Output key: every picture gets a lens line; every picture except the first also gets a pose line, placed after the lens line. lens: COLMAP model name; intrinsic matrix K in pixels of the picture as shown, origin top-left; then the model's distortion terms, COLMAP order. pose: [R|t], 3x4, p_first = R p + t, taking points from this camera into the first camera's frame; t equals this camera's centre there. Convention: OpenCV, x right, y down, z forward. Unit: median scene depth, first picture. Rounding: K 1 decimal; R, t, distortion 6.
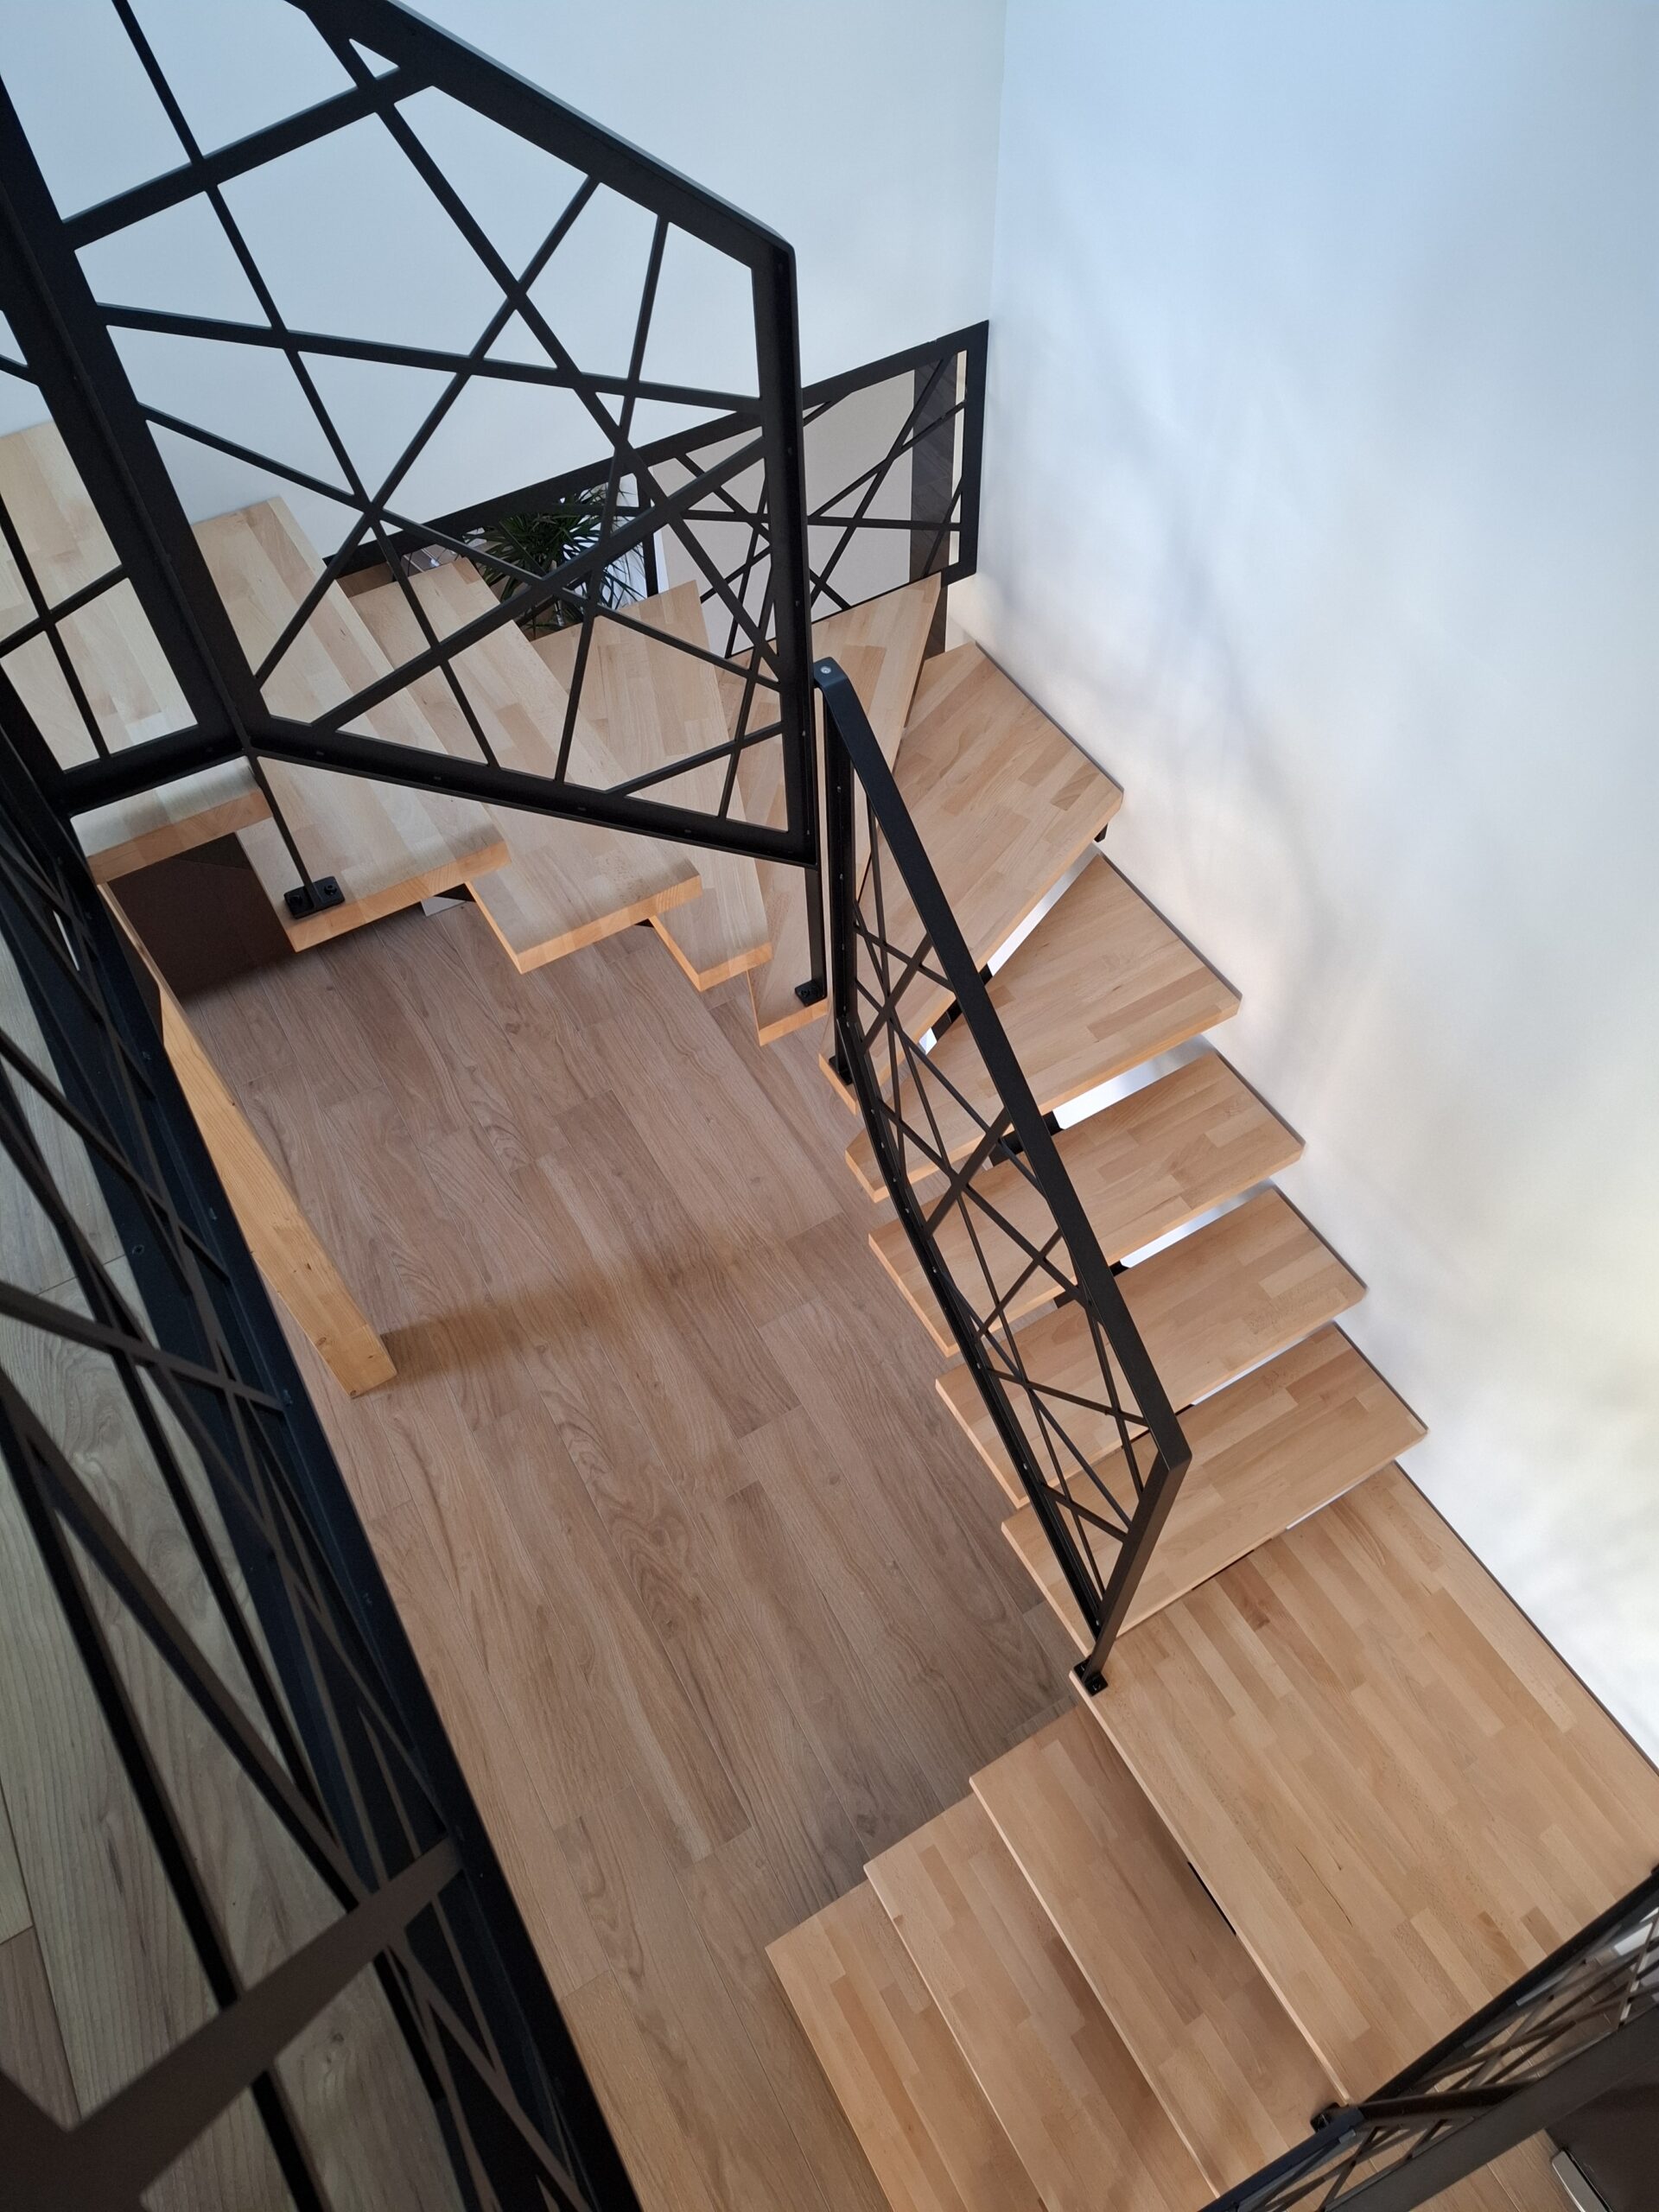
lens RADIAL K [[1549.8, 0, 832.3], [0, 1549.8, 1092.7], [0, 0, 1]] dist [0.010616, -0.002172]
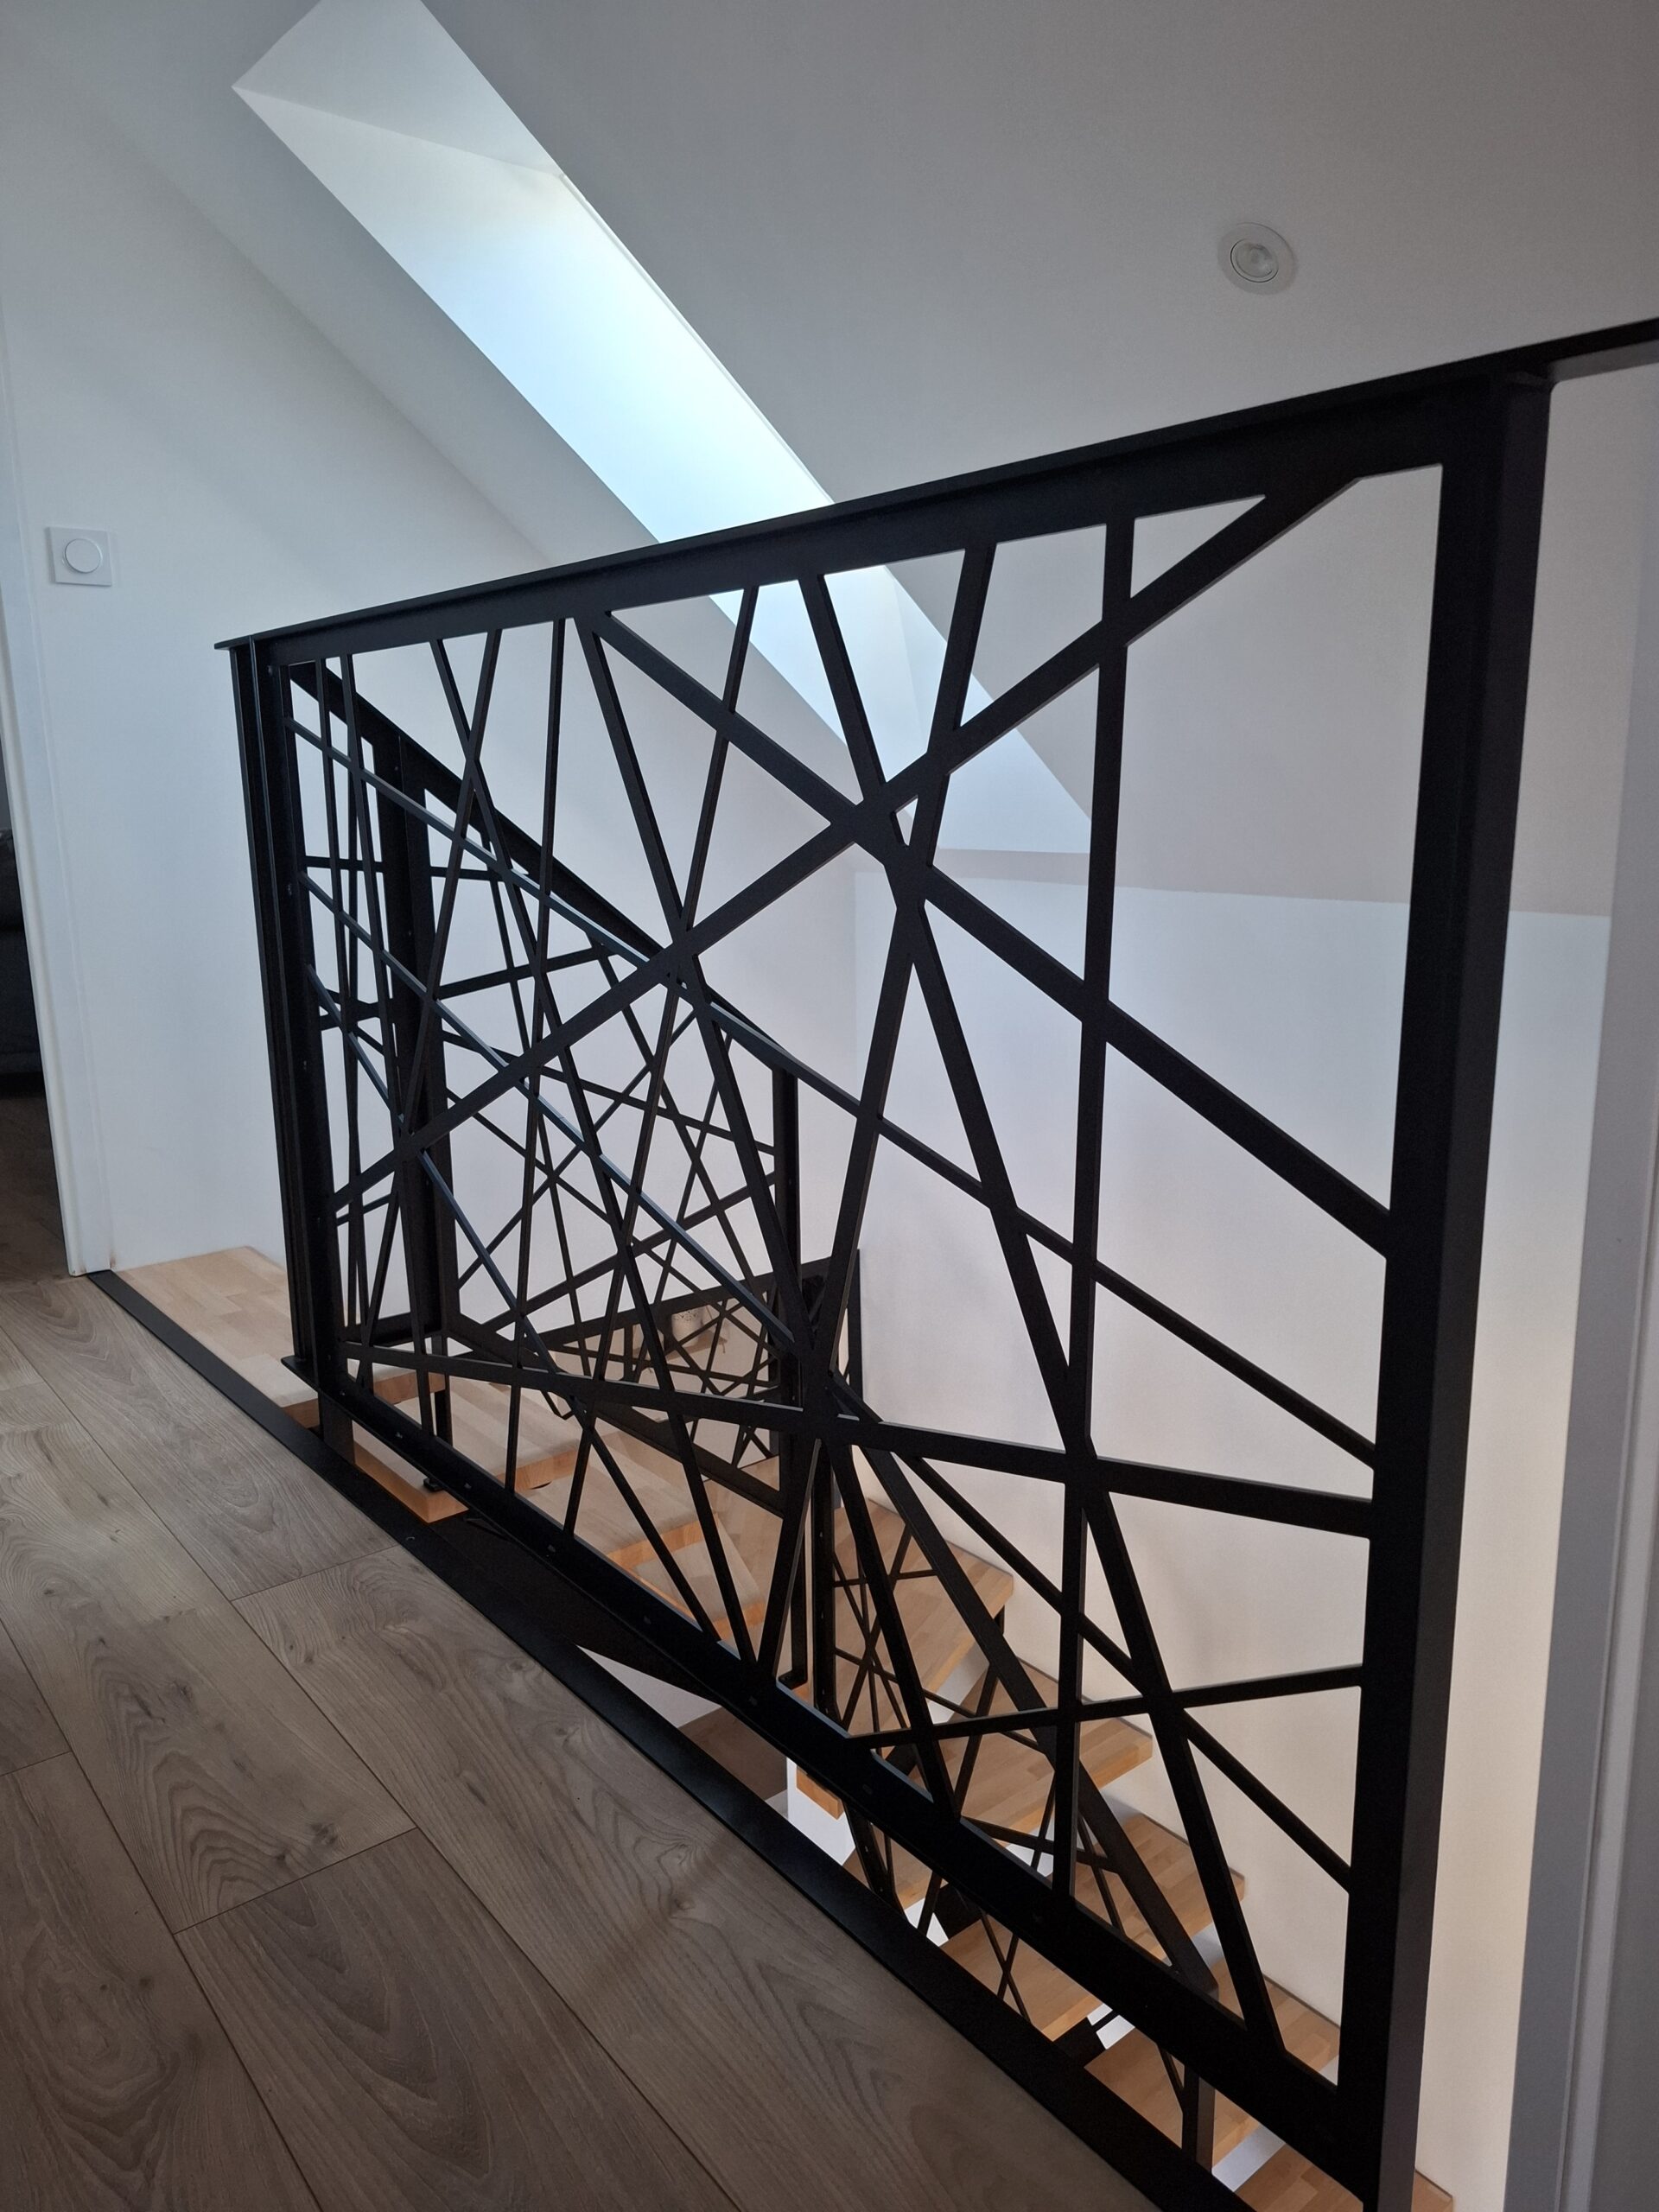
lens RADIAL K [[1549.8, 0, 832.3], [0, 1549.8, 1092.7], [0, 0, 1]] dist [0.010616, -0.002172]
pose [[0.988938, -0.017813, 0.147257, -0.250156], [0.114762, 0.720856, -0.683517, 0.701943], [-0.093976, 0.692855, 0.714927, -0.232690]]
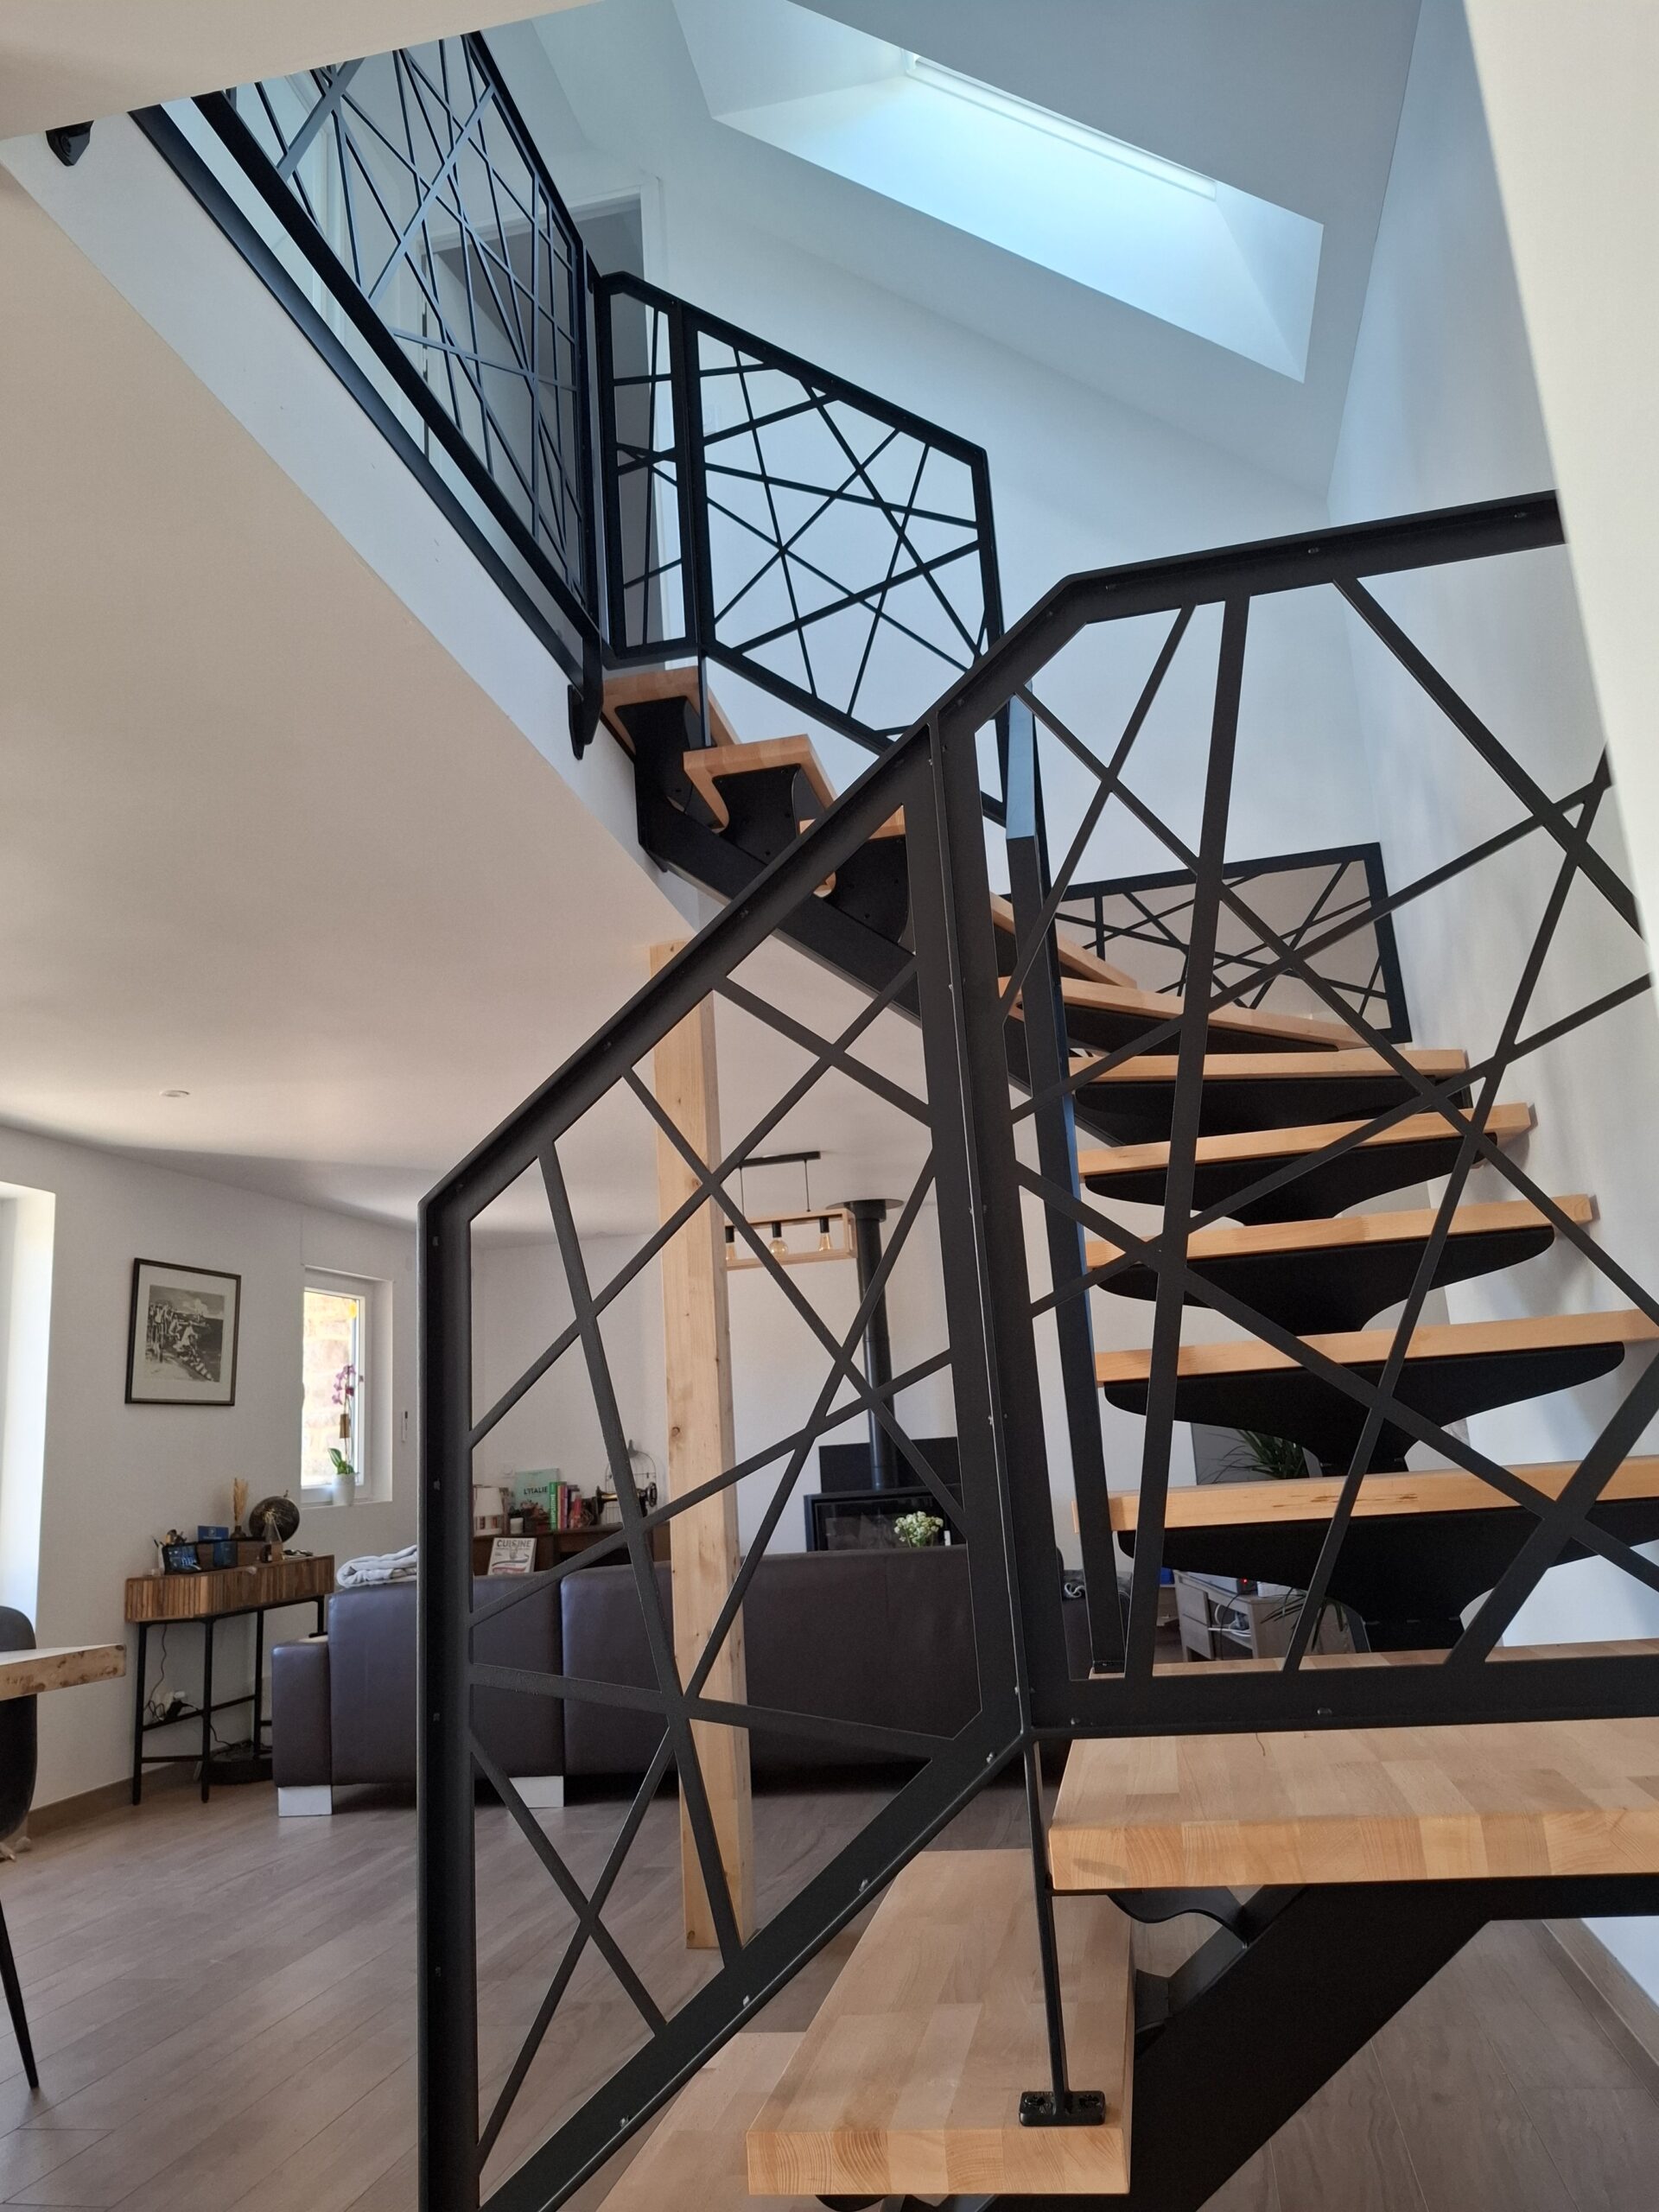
lens RADIAL K [[1549.8, 0, 832.3], [0, 1549.8, 1092.7], [0, 0, 1]] dist [0.010616, -0.002172]
pose [[0.748679, -0.171553, -0.640351, 1.092119], [-0.515194, 0.457320, -0.724868, 1.622121], [0.417199, 0.872598, 0.254002, 1.170519]]
